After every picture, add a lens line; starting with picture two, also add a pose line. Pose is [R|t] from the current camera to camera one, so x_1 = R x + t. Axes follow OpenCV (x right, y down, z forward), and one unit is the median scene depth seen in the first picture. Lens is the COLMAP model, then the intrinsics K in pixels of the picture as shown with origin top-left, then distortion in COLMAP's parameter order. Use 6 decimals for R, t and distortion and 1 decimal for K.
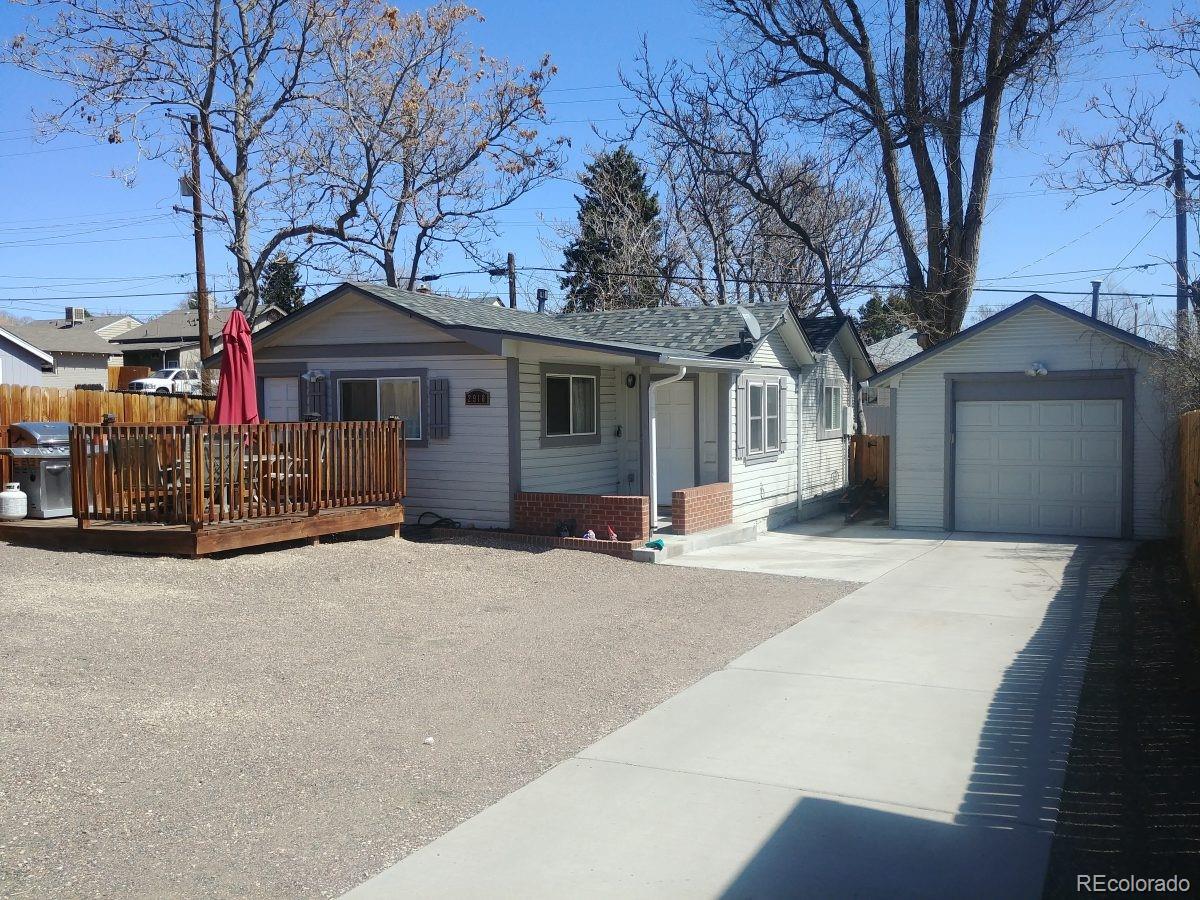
lens RADIAL K [[1065.2, 0, 600.0], [0, 1065.2, 450.0], [0, 0, 1]] dist [0.048585, -0.001019]
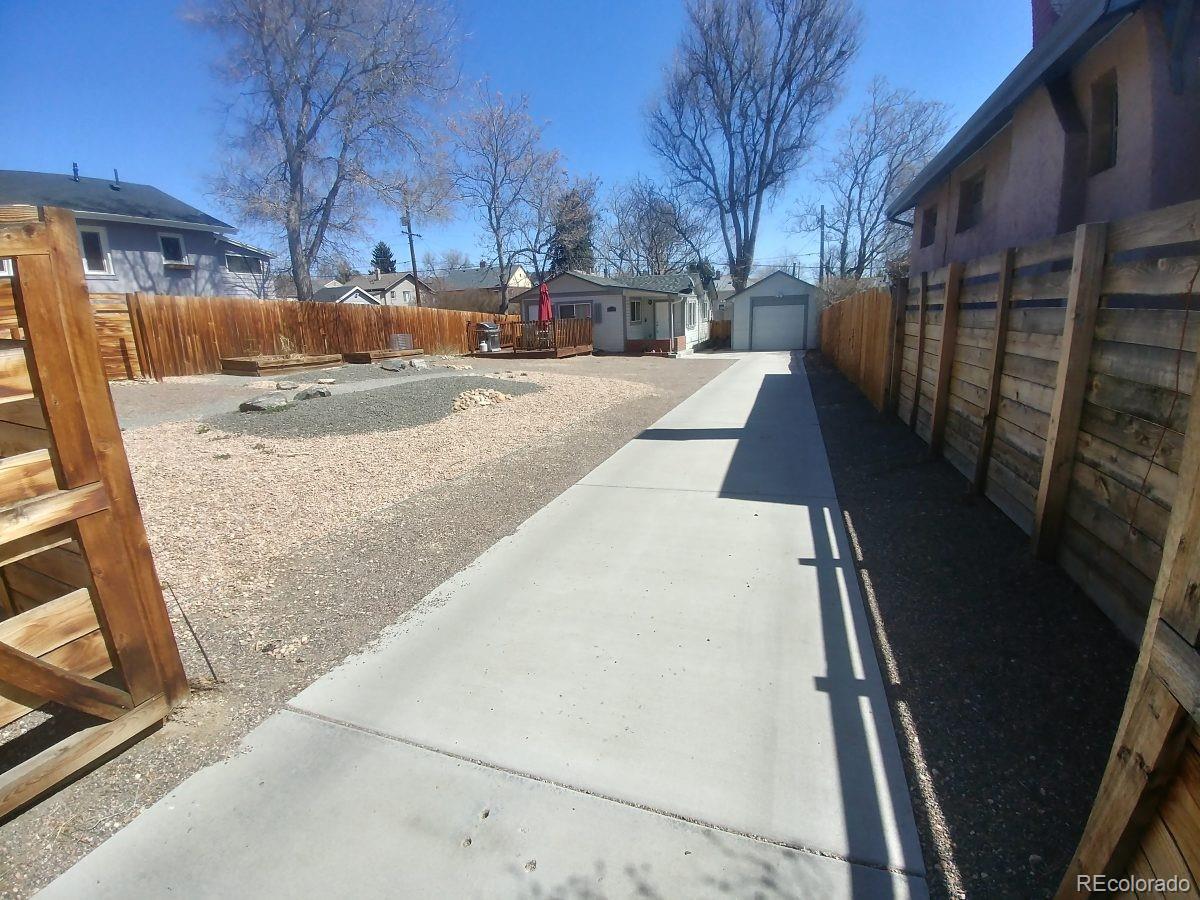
lens RADIAL K [[535.2, 0, 600.0], [0, 535.2, 450.0], [0, 0, 1]] dist [-0.046969, 0.031498]
pose [[0.991967, -0.061429, 0.110584, -0.279398], [0.037700, 0.978014, 0.205104, 0.025480], [-0.120752, -0.199287, 0.972473, -0.476665]]
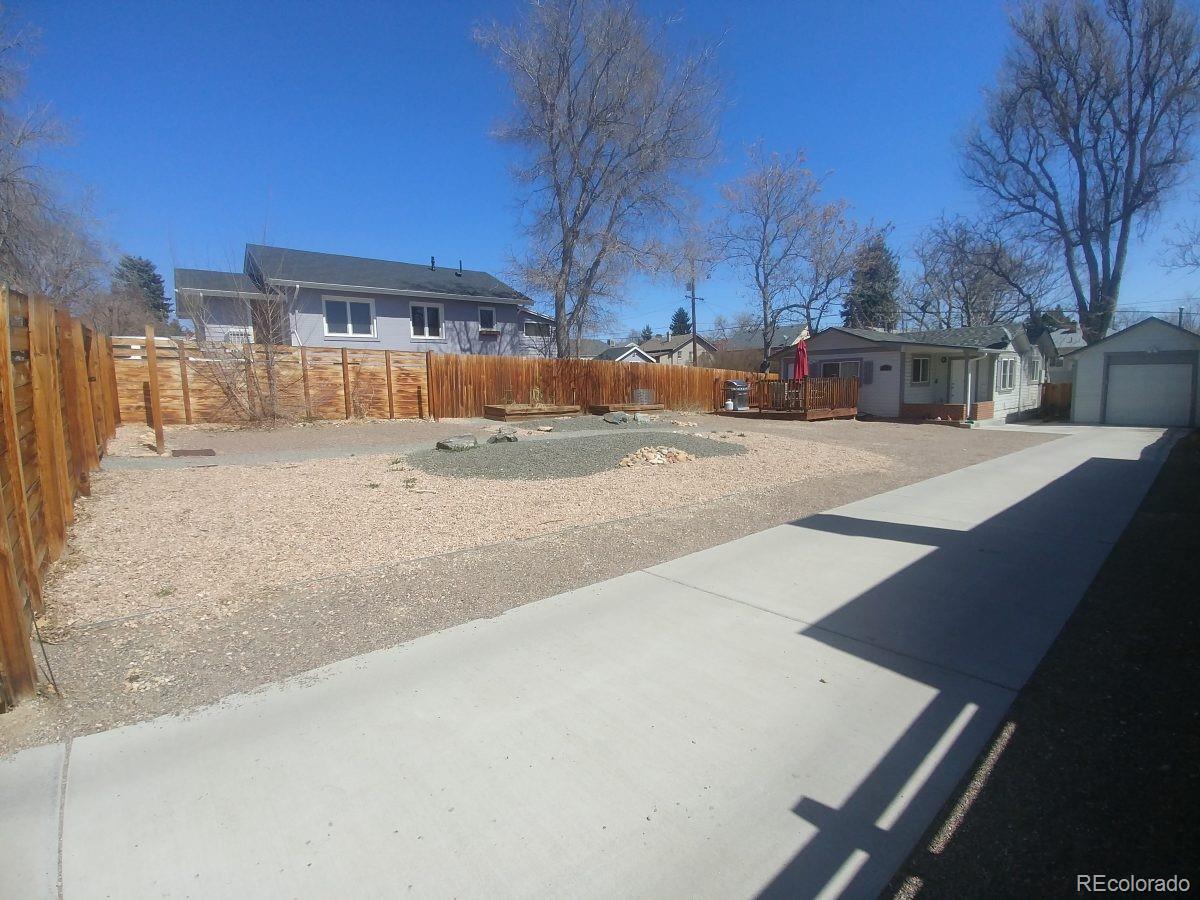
lens RADIAL K [[531.4, 0, 595.3], [0, 531.4, 445.3], [0, 0, 1]] dist [0.016374, -0.034292]
pose [[0.913792, 0.027959, -0.405219, -0.188752], [0.003880, 0.996982, 0.077539, 0.030333], [0.406164, -0.072427, 0.910925, -0.413062]]
